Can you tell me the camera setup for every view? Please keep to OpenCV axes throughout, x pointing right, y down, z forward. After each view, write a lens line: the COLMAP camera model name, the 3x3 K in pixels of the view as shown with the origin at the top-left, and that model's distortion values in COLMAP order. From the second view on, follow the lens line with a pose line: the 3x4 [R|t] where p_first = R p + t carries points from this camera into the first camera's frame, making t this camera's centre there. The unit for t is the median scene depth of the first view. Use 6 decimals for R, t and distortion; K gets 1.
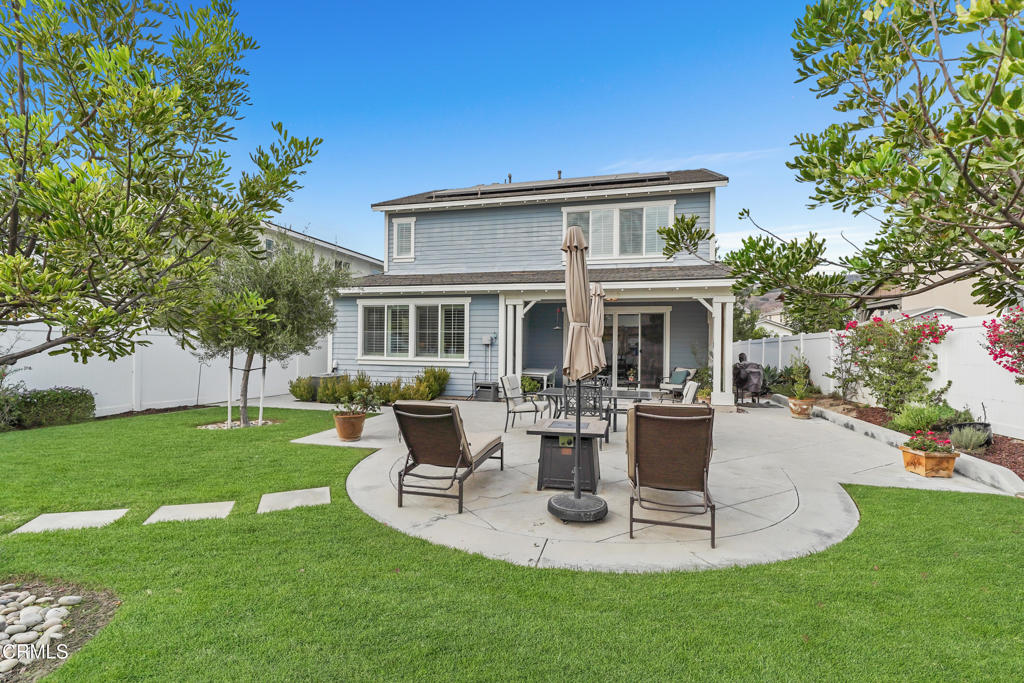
lens RADIAL K [[476.5, 0, 505.9], [0, 476.5, 339.6], [0, 0, 1]] dist [0.005235, 0.000210]
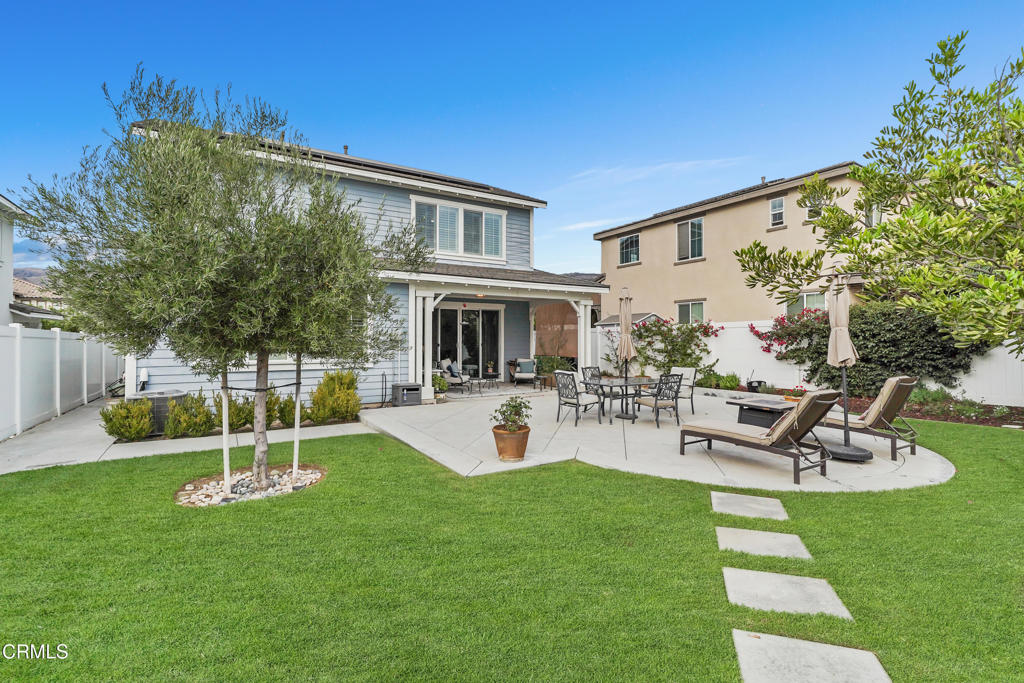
lens RADIAL K [[476.5, 0, 505.9], [0, 476.5, 339.6], [0, 0, 1]] dist [0.005235, 0.000210]
pose [[0.682939, -0.010988, 0.730392, -0.526312], [-0.001114, 0.999870, 0.016083, -0.005617], [-0.730474, -0.011797, 0.682838, 0.250415]]
